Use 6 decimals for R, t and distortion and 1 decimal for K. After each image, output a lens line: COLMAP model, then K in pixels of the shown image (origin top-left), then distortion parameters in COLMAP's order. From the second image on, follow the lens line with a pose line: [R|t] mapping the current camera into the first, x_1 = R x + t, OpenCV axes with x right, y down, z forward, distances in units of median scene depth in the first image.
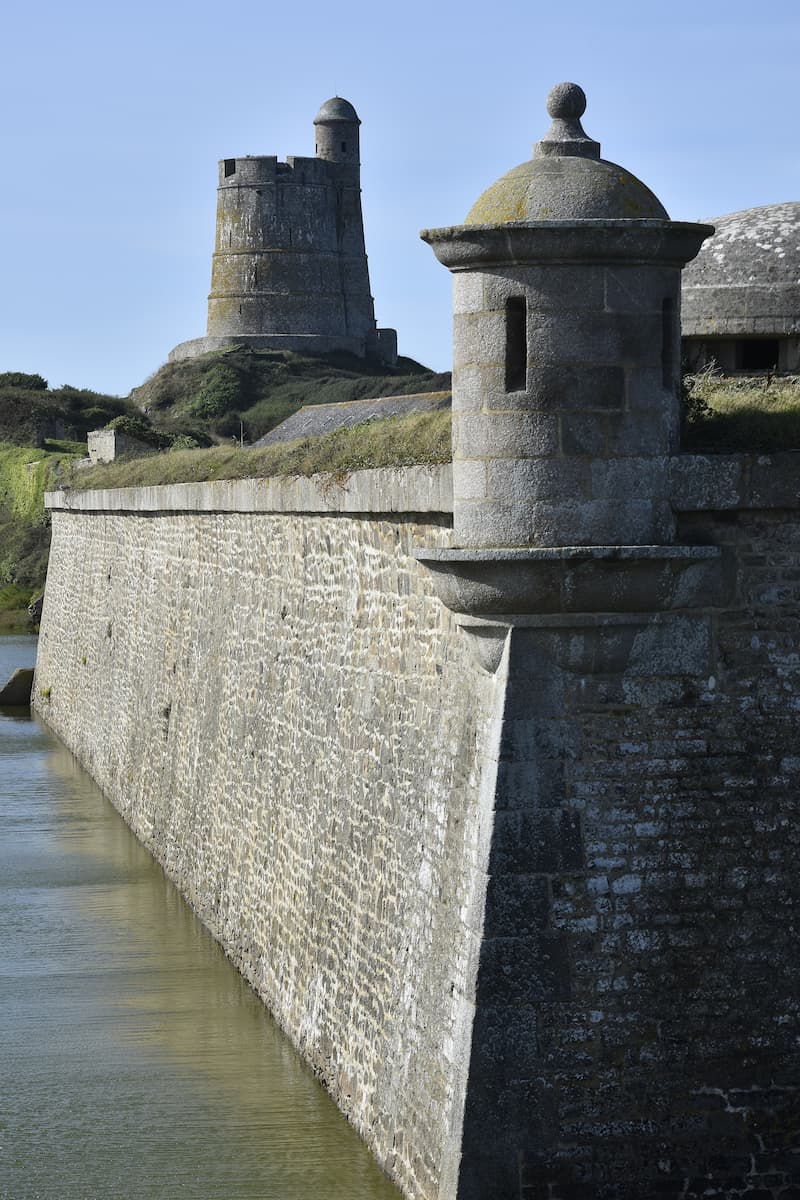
lens RADIAL K [[4428.4, 0, 400.0], [0, 4428.4, 600.0], [0, 0, 1]] dist [1.115510, -2.330748]
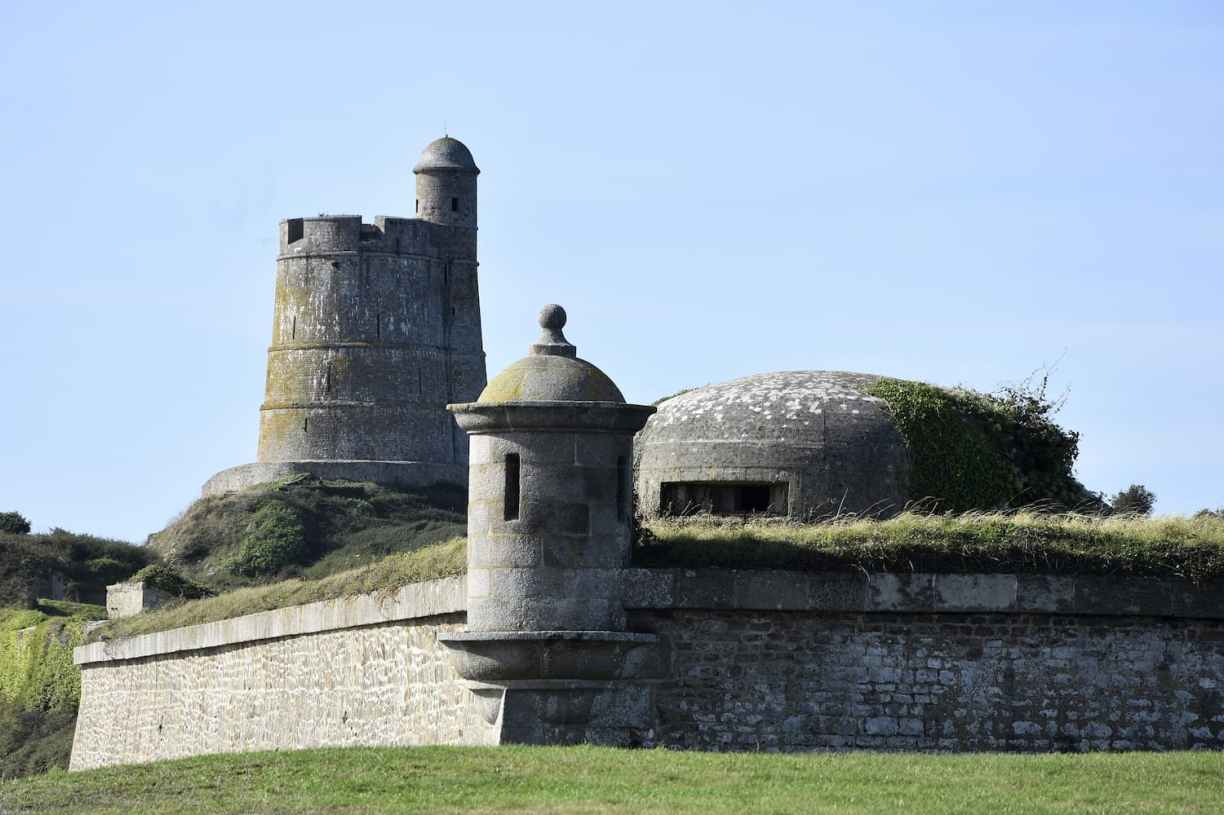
lens RADIAL K [[6998.3, 0, 612.0], [0, 6998.3, 407.5], [0, 0, 1]] dist [2.394266, -2.892565]
pose [[0.999824, 0.016882, 0.008163, 0.027984], [-0.016297, 0.997616, -0.067062, 0.046909], [-0.009275, 0.066918, 0.997715, -0.867652]]
